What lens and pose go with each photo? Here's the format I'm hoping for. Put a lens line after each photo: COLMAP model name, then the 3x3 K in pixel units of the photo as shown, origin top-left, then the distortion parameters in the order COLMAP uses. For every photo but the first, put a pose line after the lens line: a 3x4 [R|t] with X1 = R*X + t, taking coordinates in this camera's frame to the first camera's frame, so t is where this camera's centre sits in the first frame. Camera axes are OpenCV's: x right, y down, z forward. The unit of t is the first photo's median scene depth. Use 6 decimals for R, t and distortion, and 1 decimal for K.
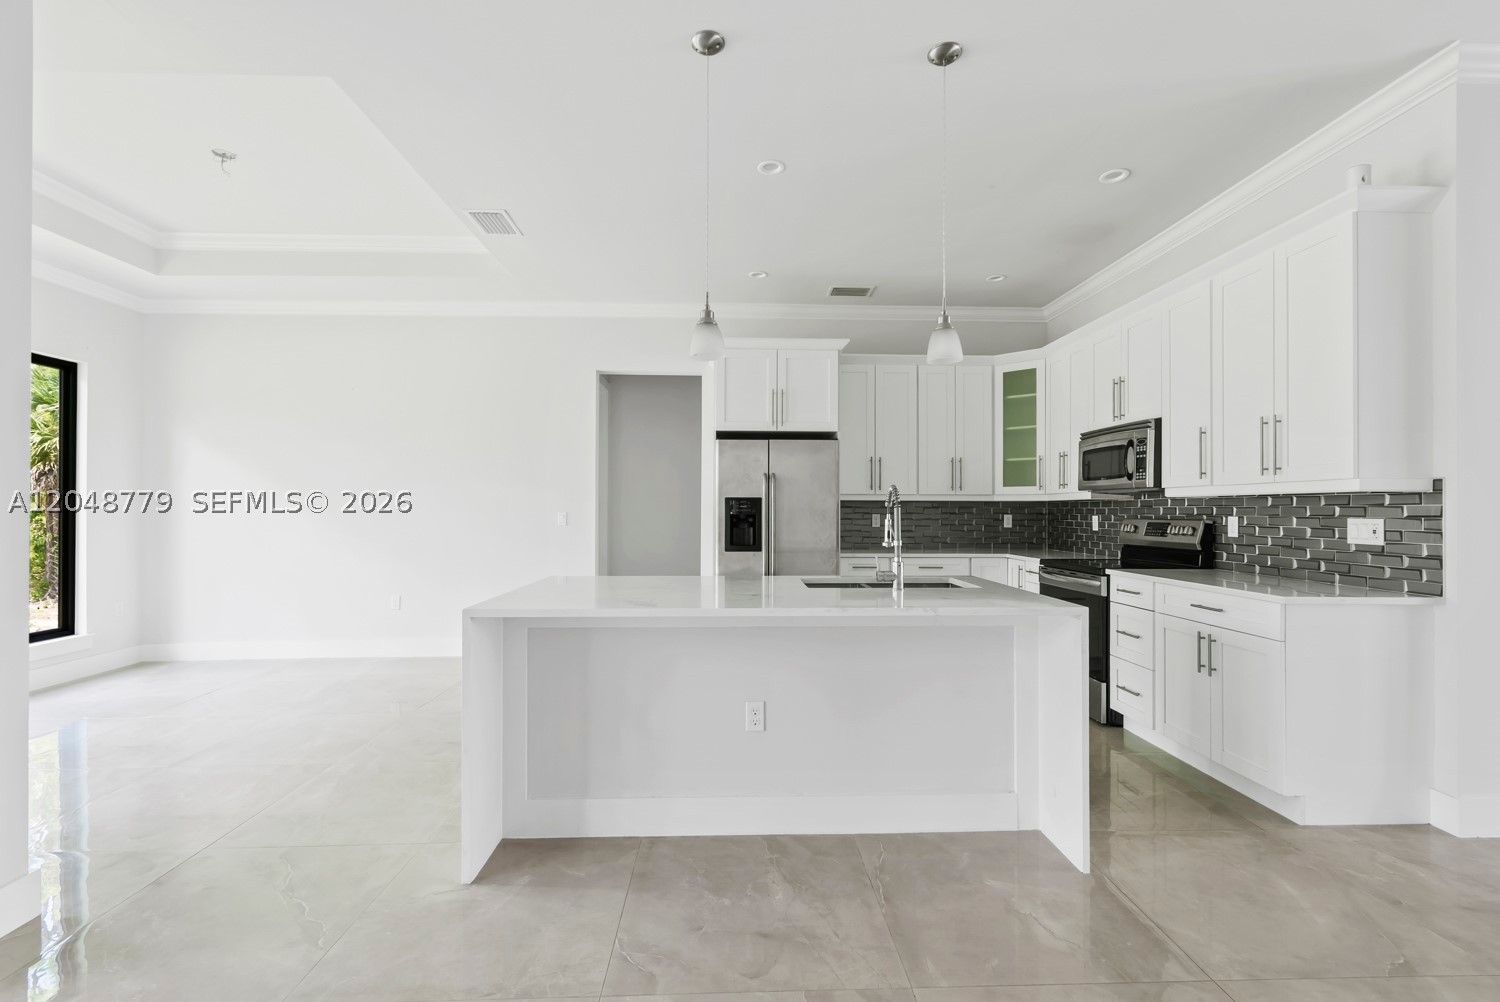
lens RADIAL K [[661.0, 0, 748.0], [0, 661.0, 507.7], [0, 0, 1]] dist [0.001202, 0.000101]
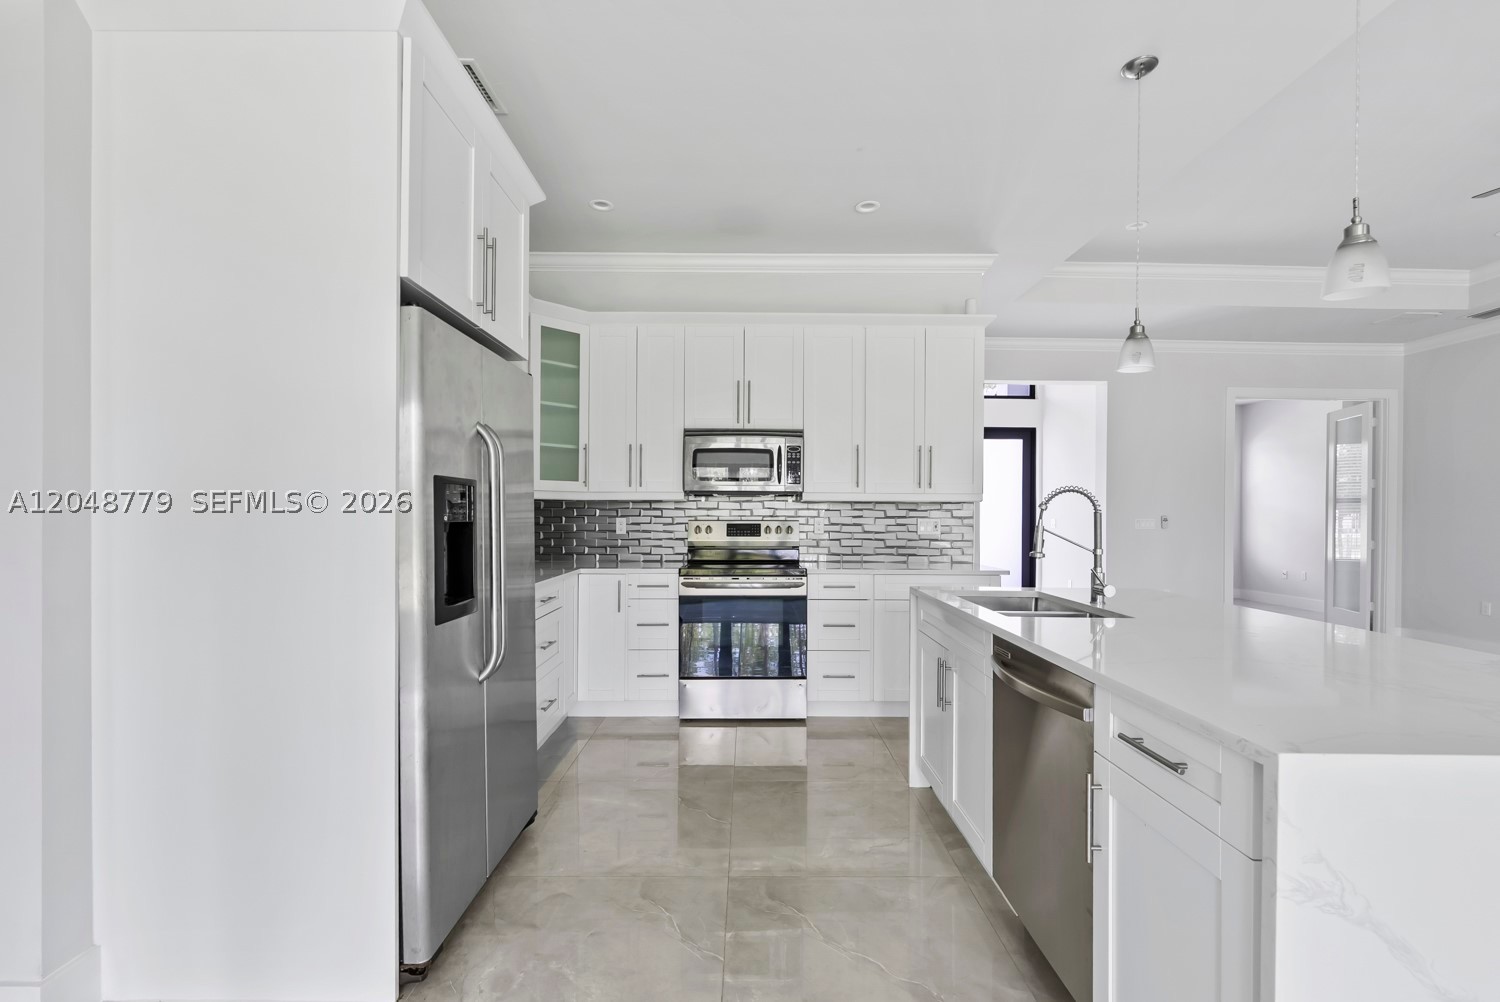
lens RADIAL K [[667.0, 0, 749.1], [0, 667.0, 507.5], [0, 0, 1]] dist [-0.001305, -0.000128]
pose [[0.030243, 0.007274, 0.999516, -0.422299], [-0.007784, 0.999945, -0.007042, 0.003487], [-0.999512, -0.007568, 0.030298, 0.880401]]
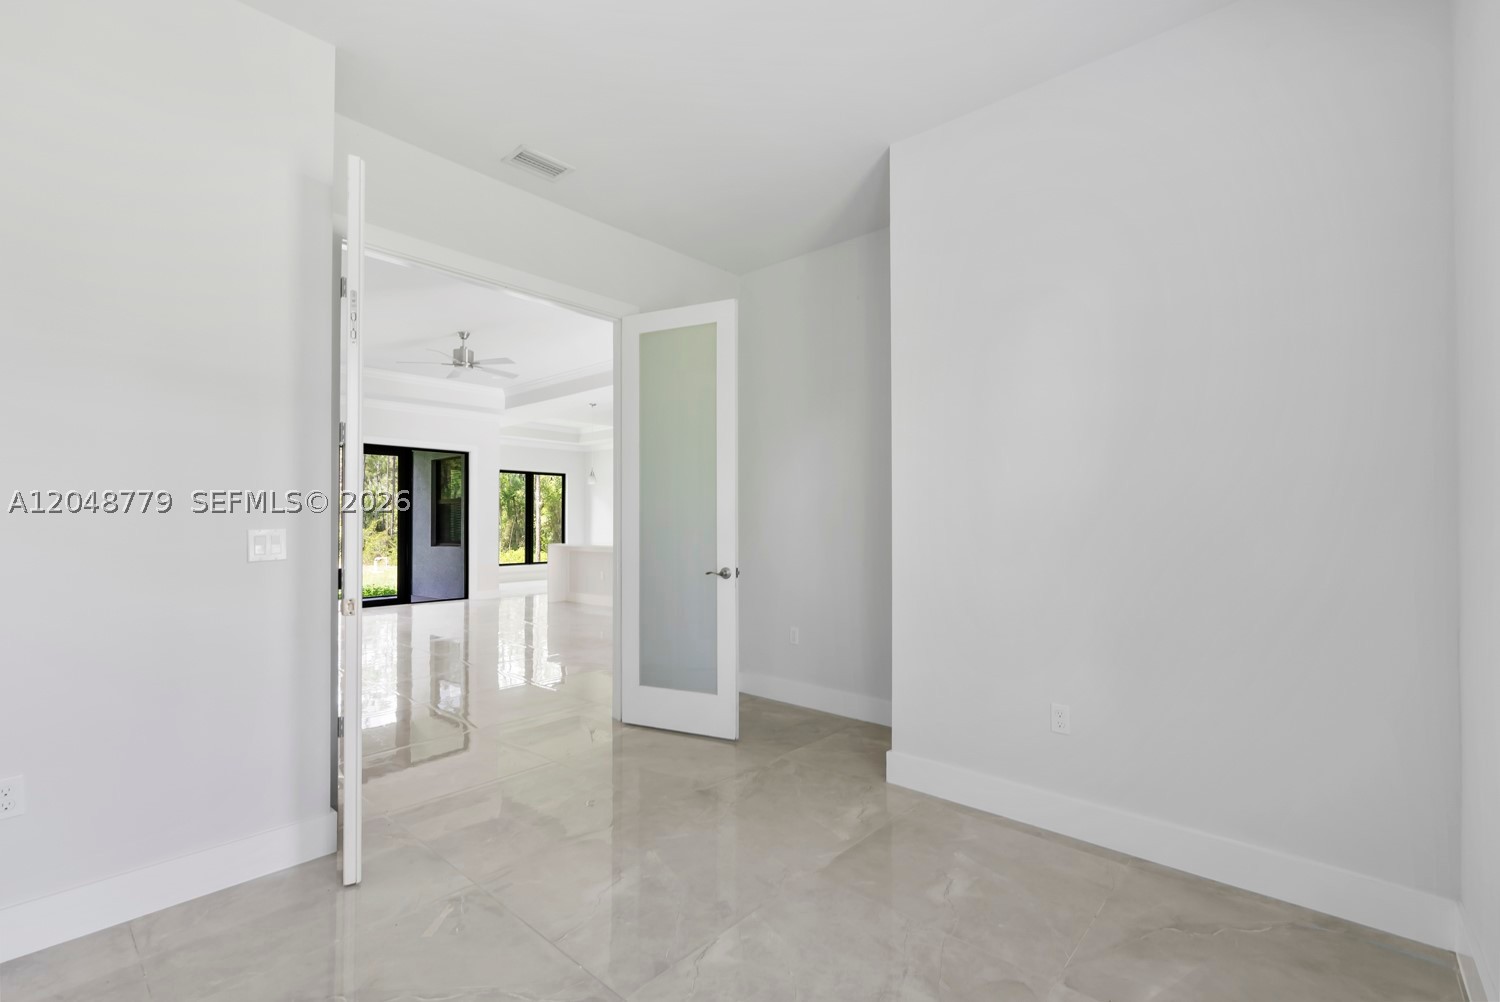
lens RADIAL K [[661.4, 0, 748.7], [0, 661.4, 511.7], [0, 0, 1]] dist [0.002290, 0.000175]
pose [[0.727802, -0.012970, -0.685665, 1.865722], [0.005405, 0.999899, -0.013177, -0.000746], [0.685766, 0.005884, 0.727798, -0.697493]]
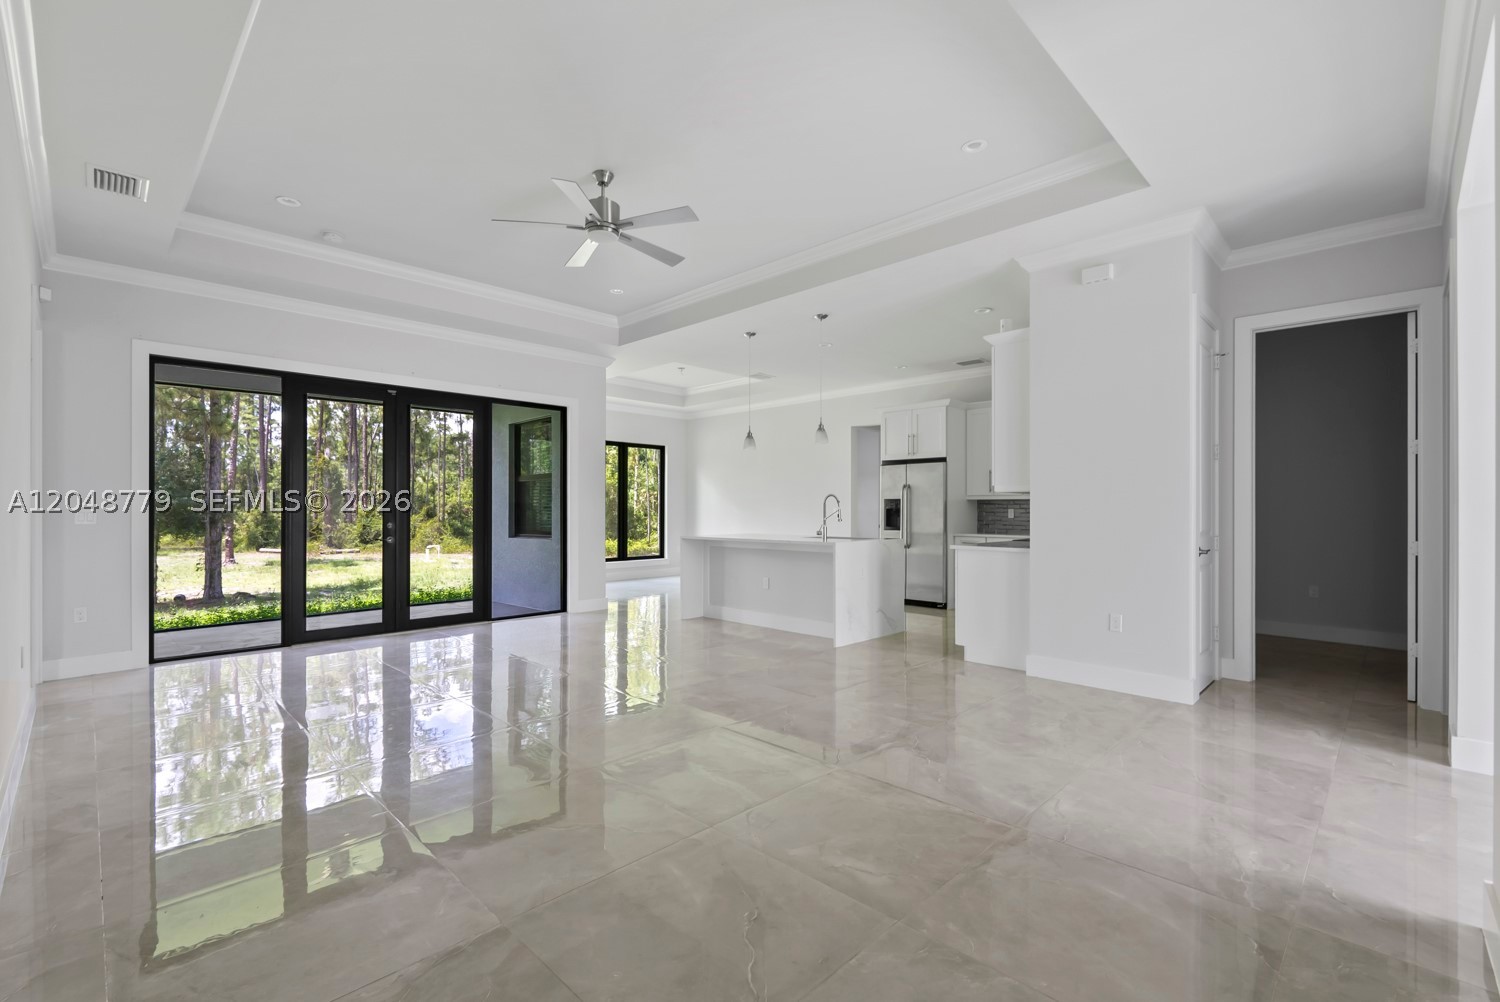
lens RADIAL K [[661.0, 0, 748.0], [0, 661.0, 507.7], [0, 0, 1]] dist [0.001202, 0.000101]
pose [[0.688351, -0.002279, -0.725375, 1.055122], [0.001549, 0.999997, -0.001671, 0.010961], [0.725377, 0.000027, 0.688352, -0.489600]]
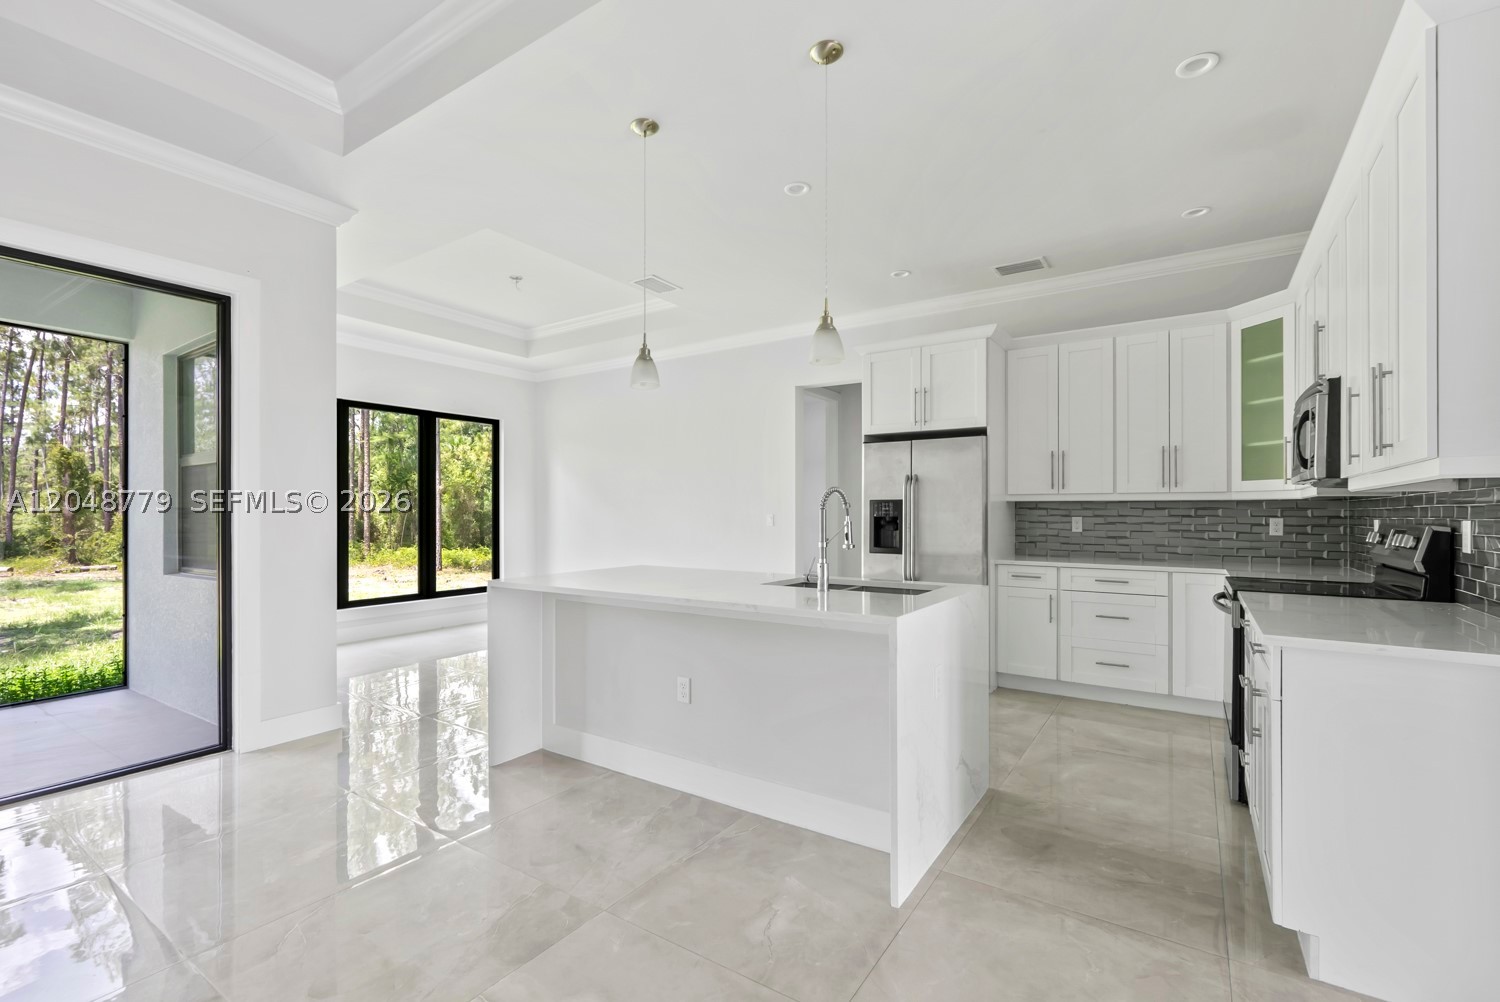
lens RADIAL K [[661.4, 0, 748.7], [0, 661.4, 511.7], [0, 0, 1]] dist [0.002290, 0.000175]
pose [[0.812905, -0.002247, -0.582391, 0.438630], [0.003213, 0.999995, 0.000627, 0.001393], [0.582387, -0.002381, 0.812908, 0.068002]]
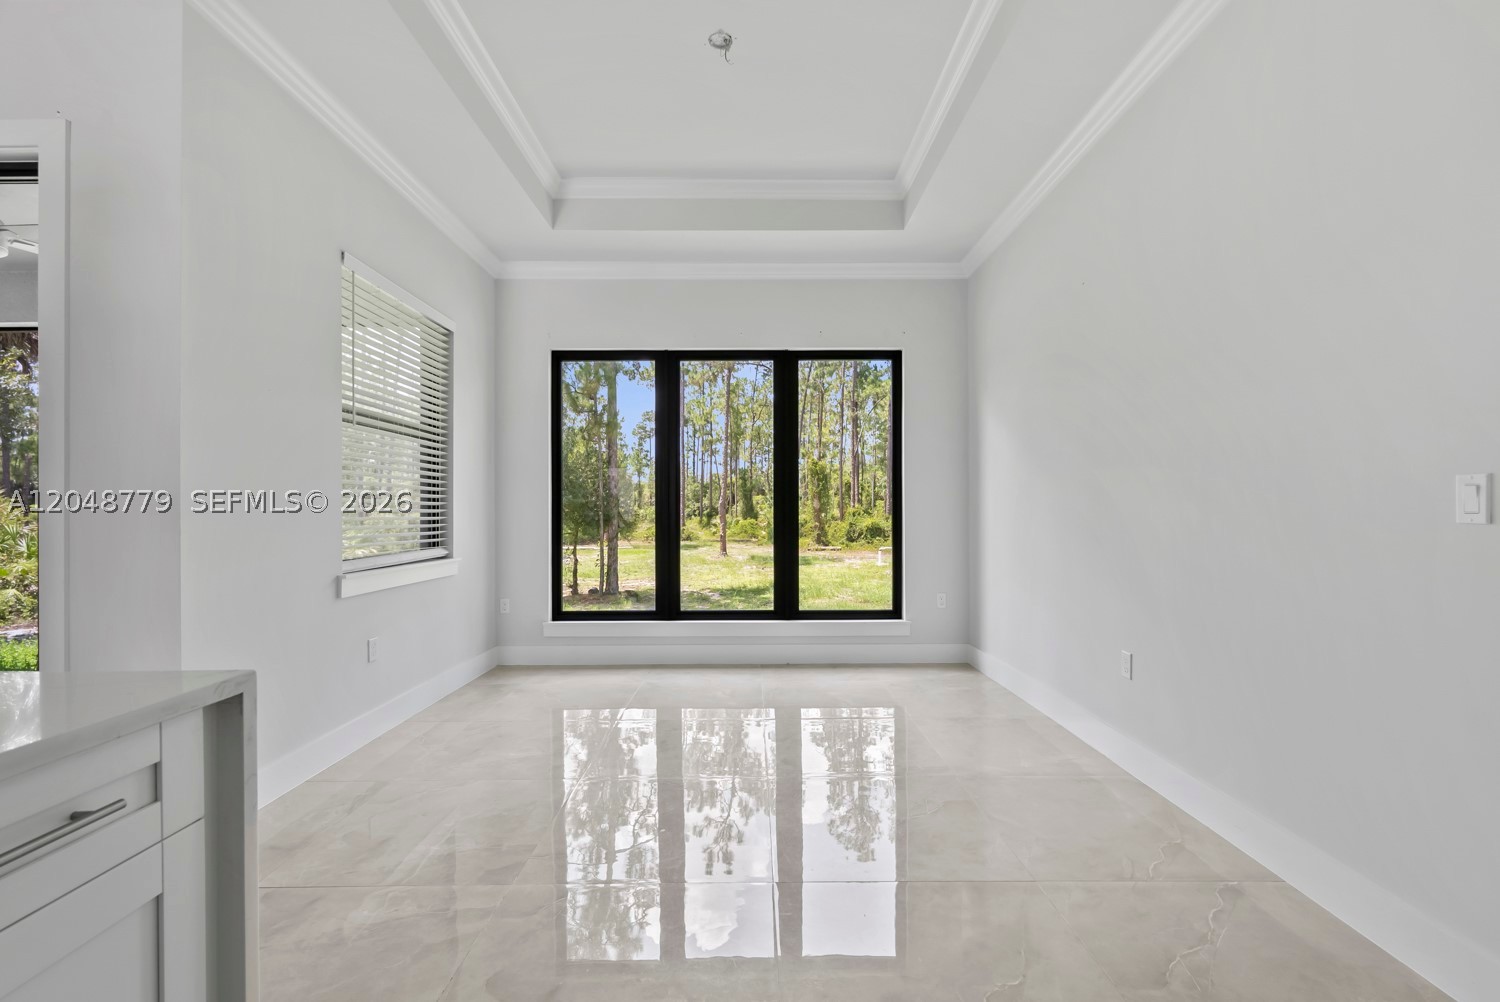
lens RADIAL K [[661.0, 0, 748.0], [0, 661.0, 507.7], [0, 0, 1]] dist [0.001202, 0.000101]
pose [[-0.030019, -0.001404, -0.999548, -0.003940], [0.002255, 0.999996, -0.001472, 0.023201], [0.999547, -0.002298, -0.030016, 0.893727]]
